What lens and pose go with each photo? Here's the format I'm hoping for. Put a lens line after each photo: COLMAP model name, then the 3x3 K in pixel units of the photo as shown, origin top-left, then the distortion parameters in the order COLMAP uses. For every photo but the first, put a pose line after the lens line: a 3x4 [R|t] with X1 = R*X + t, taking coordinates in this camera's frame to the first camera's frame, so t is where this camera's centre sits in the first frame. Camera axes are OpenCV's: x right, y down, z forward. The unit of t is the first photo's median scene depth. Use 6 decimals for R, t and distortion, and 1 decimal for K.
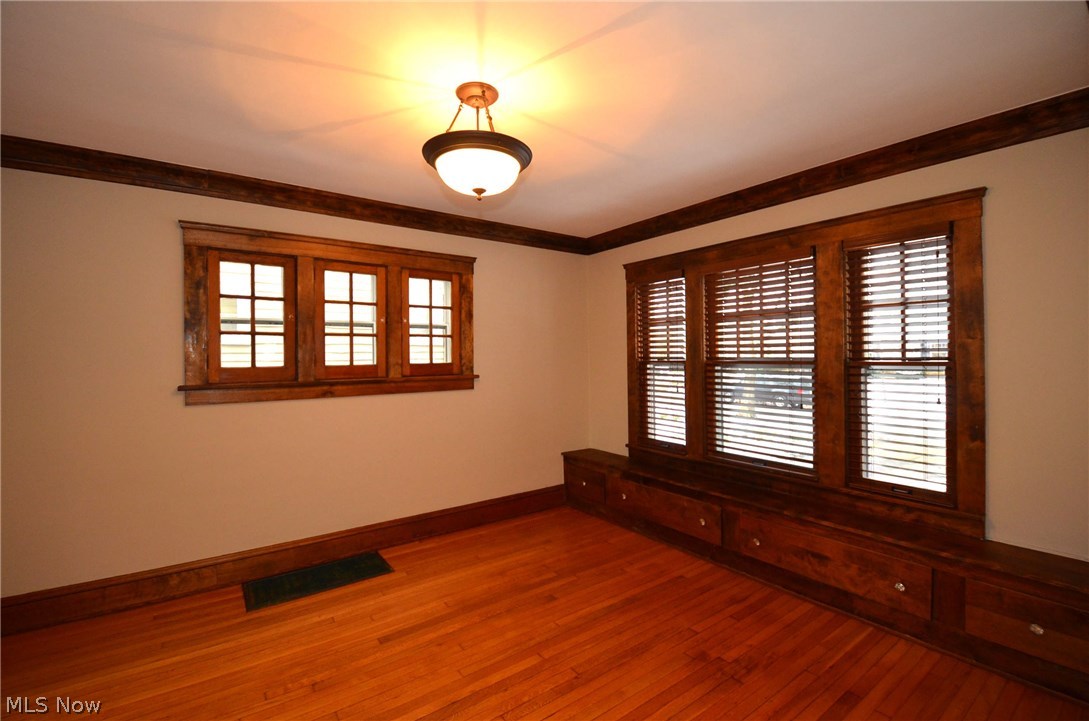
lens RADIAL K [[469.8, 0, 544.5], [0, 469.8, 360.5], [0, 0, 1]] dist [0.000412, -0.000073]
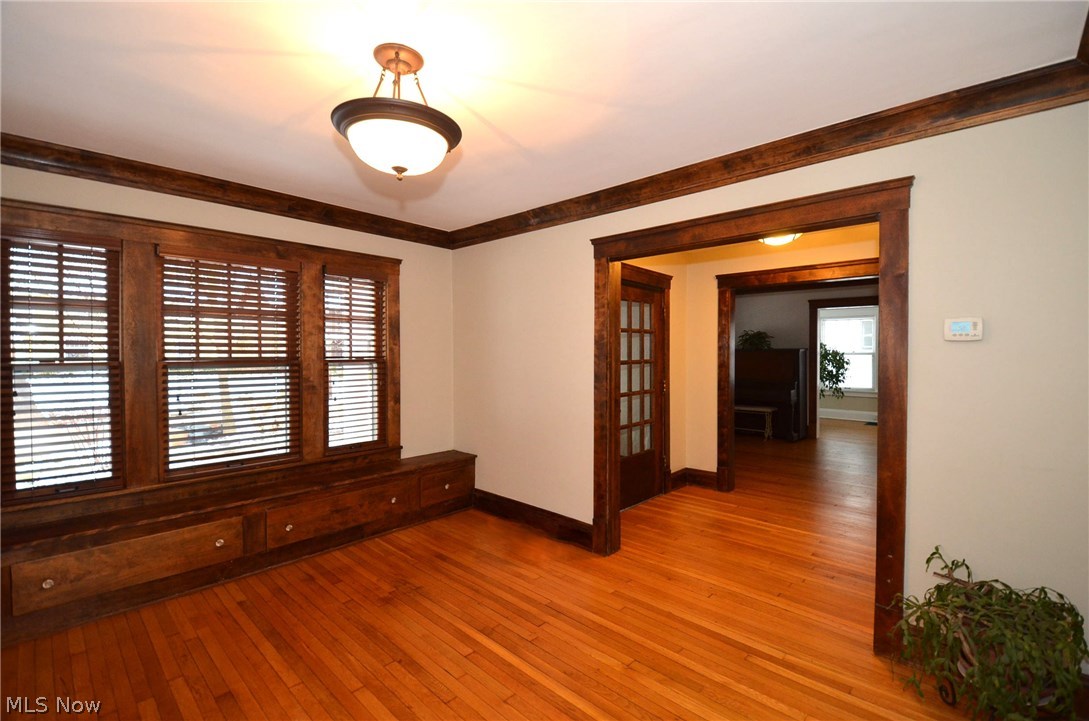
lens RADIAL K [[489.3, 0, 544.5], [0, 489.3, 360.5], [0, 0, 1]] dist [-0.001109, -0.000167]
pose [[-0.182387, -0.010883, 0.983167, -0.856189], [0.010926, 0.999855, 0.013095, -0.007195], [-0.983166, 0.013130, -0.182241, 0.704454]]
